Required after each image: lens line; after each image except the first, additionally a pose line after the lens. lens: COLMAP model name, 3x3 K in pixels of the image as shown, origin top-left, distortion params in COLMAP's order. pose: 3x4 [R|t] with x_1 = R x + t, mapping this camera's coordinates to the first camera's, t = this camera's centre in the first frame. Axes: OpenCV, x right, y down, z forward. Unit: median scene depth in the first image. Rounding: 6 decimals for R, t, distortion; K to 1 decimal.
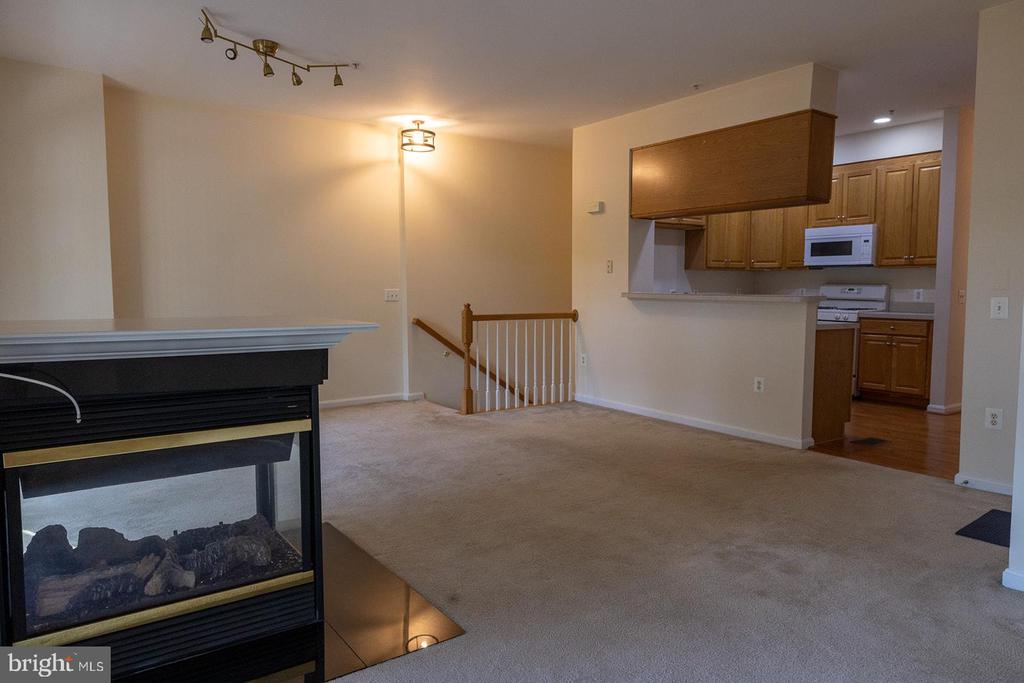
lens RADIAL K [[682.4, 0, 512.0], [0, 682.4, 341.5], [0, 0, 1]] dist [-0.004131, 0.002835]
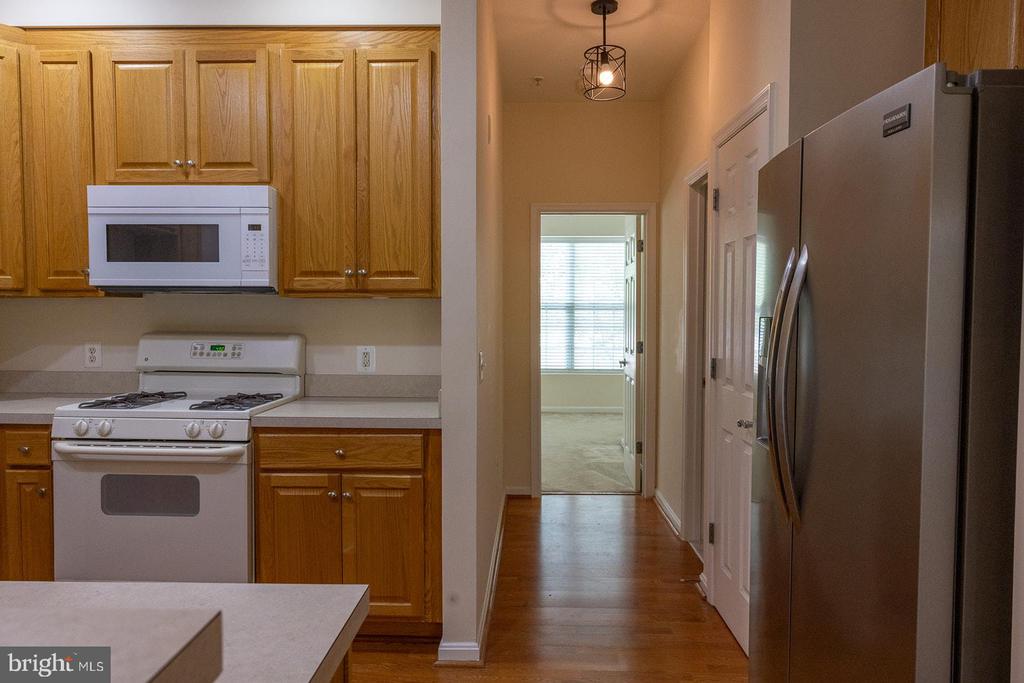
lens RADIAL K [[690.4, 0, 510.4], [0, 690.4, 337.9], [0, 0, 1]] dist [0.001034, 0.002556]
pose [[0.605433, -0.028951, 0.795370, 0.310024], [0.064656, 0.997824, -0.012896, -0.073718], [-0.793266, 0.059233, 0.605987, 0.688016]]
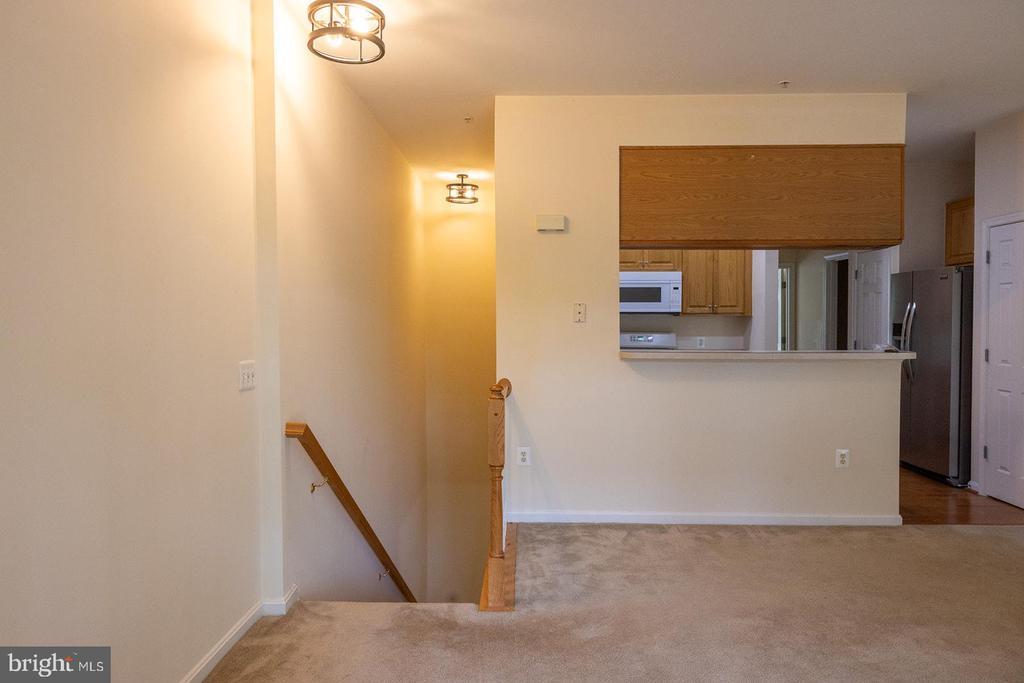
lens RADIAL K [[678.8, 0, 507.8], [0, 678.8, 344.8], [0, 0, 1]] dist [-0.002178, 0.002039]
pose [[0.604326, -0.030224, 0.796164, -0.432035], [0.070254, 0.997409, -0.015463, -0.072643], [-0.793634, 0.065278, 0.604884, 0.645446]]
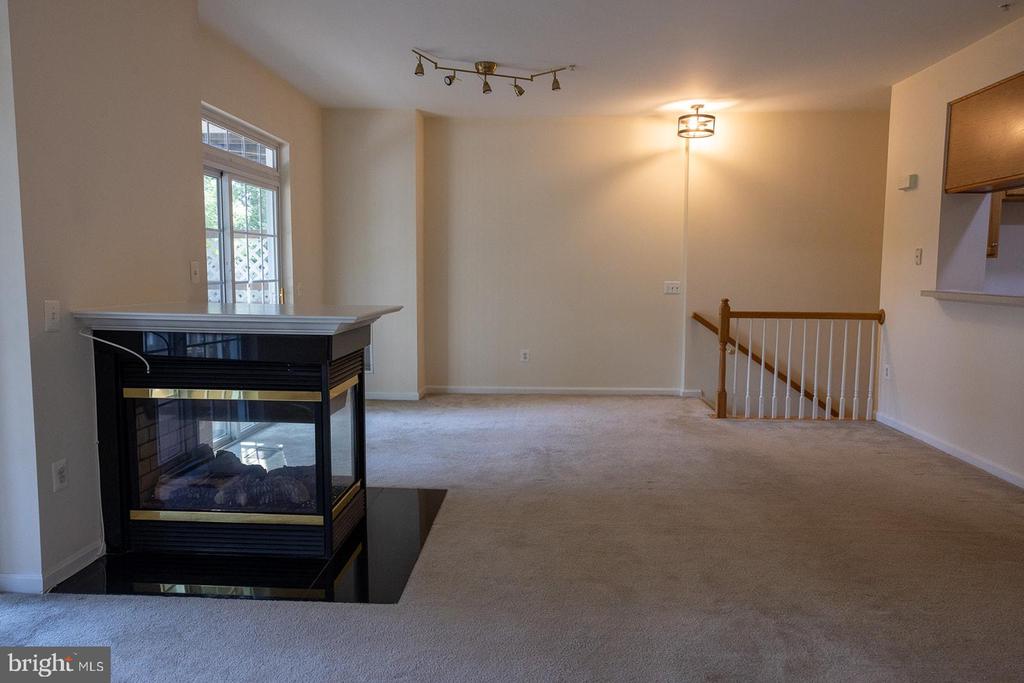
lens RADIAL K [[679.1, 0, 511.5], [0, 679.1, 337.7], [0, 0, 1]] dist [-0.005733, 0.000389]
pose [[0.783105, 0.063625, -0.618626, 0.261544], [-0.056172, 0.997923, 0.031528, -0.014449], [0.619347, 0.010059, 0.785053, 0.096089]]
